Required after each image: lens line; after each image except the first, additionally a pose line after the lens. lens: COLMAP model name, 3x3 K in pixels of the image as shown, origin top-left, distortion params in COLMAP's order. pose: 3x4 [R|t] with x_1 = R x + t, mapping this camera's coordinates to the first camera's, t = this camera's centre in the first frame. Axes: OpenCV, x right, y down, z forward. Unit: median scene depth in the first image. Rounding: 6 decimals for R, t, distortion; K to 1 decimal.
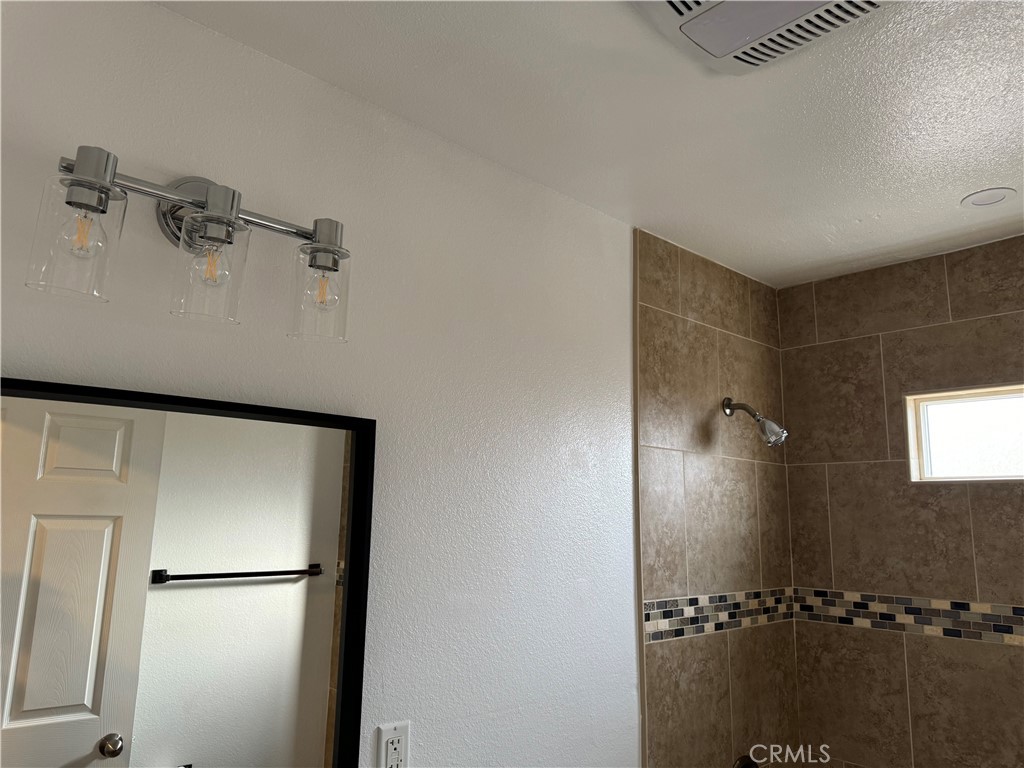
lens RADIAL K [[719.8, 0, 506.6], [0, 719.8, 387.3], [0, 0, 1]] dist [0.058726, -0.072918]
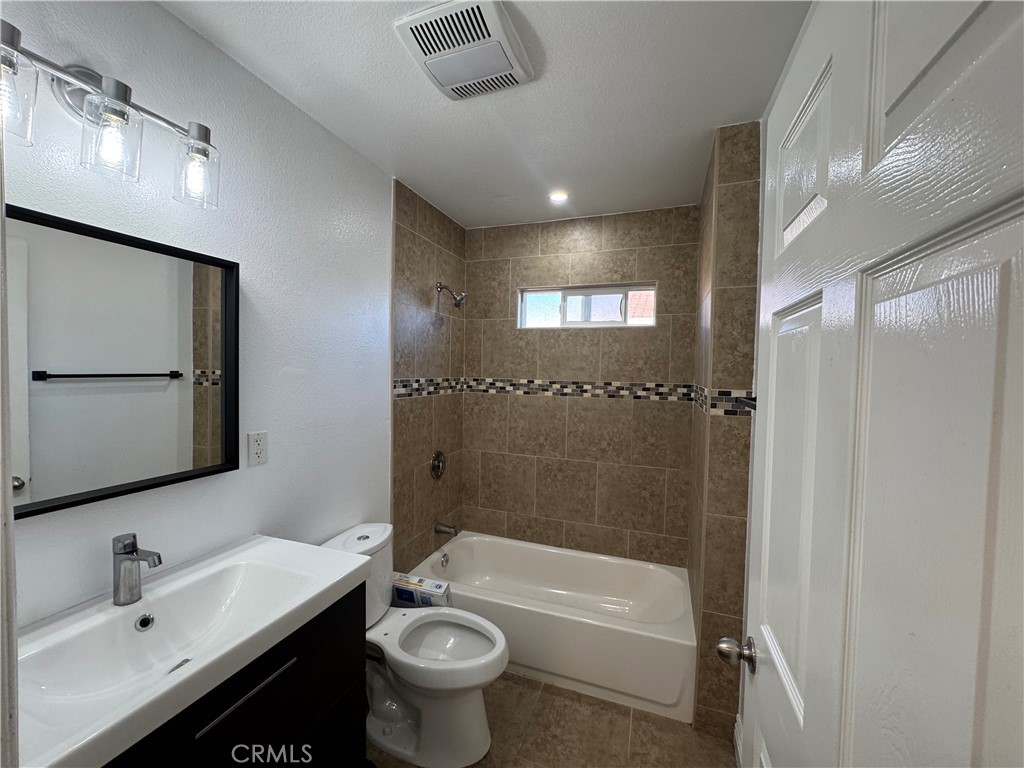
lens RADIAL K [[410.3, 0, 508.1], [0, 410.3, 385.0], [0, 0, 1]] dist [-0.004887, 0.001331]
pose [[0.892240, -0.015295, 0.451302, -0.033987], [-0.083765, 0.976474, 0.198702, 0.052850], [-0.443724, -0.215093, 0.869968, -0.110467]]
